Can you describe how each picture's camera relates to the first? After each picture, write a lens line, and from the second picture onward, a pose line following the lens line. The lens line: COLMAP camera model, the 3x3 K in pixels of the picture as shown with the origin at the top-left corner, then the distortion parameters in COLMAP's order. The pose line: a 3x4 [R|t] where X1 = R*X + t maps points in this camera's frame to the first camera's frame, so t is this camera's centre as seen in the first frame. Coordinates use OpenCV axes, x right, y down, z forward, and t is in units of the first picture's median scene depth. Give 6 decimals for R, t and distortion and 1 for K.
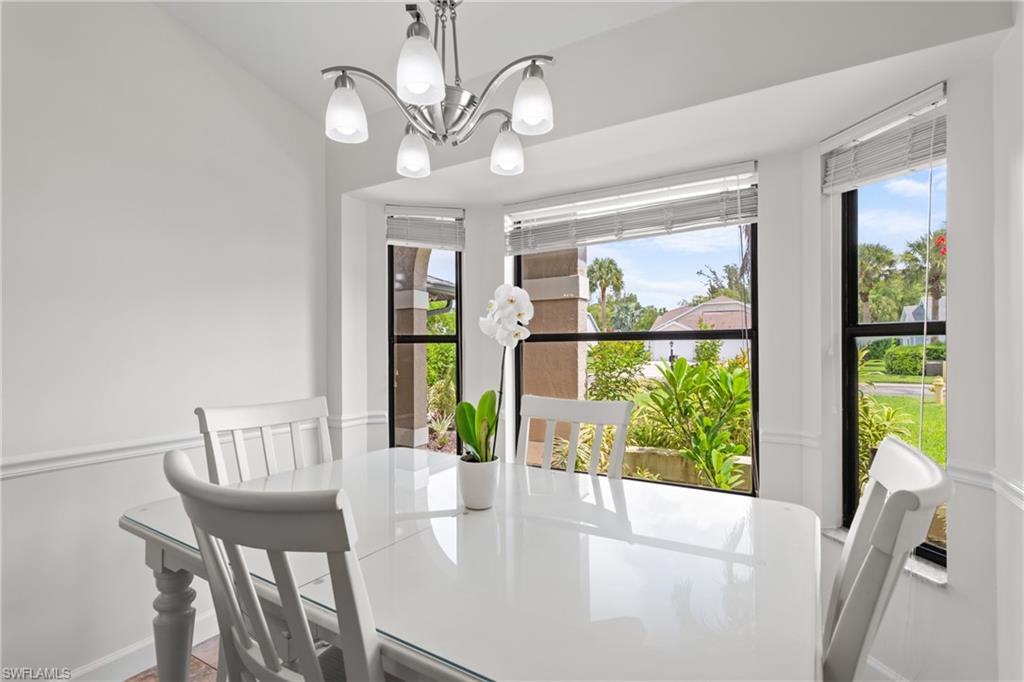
lens RADIAL K [[476.5, 0, 518.1], [0, 476.5, 346.7], [0, 0, 1]] dist [0.004041, -0.000862]
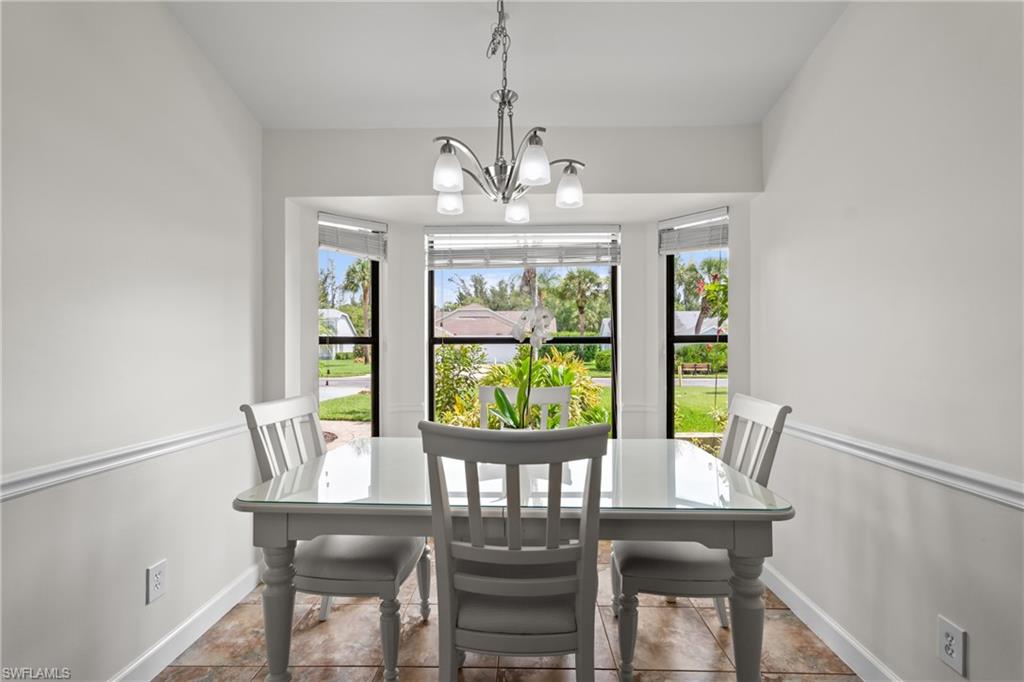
lens RADIAL K [[476.5, 0, 514.9], [0, 476.5, 347.2], [0, 0, 1]] dist [0.004041, -0.000862]
pose [[0.873237, 0.004196, 0.487278, -0.539949], [-0.002143, 0.999986, -0.004770, 0.002684], [-0.487291, 0.003121, 0.873234, -0.158215]]
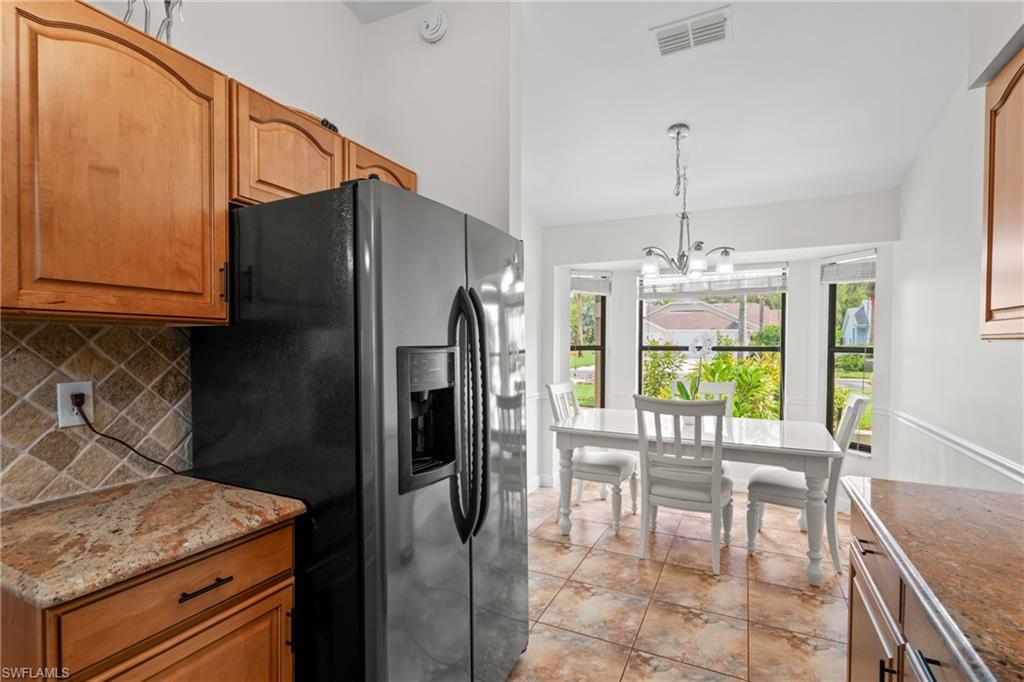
lens RADIAL K [[479.3, 0, 513.8], [0, 479.3, 353.2], [0, 0, 1]] dist [0.001054, 0.000388]
pose [[0.997203, 0.007218, 0.074391, -0.804893], [-0.009135, 0.999634, 0.025466, -0.055825], [-0.074180, -0.026074, 0.996904, -0.939612]]
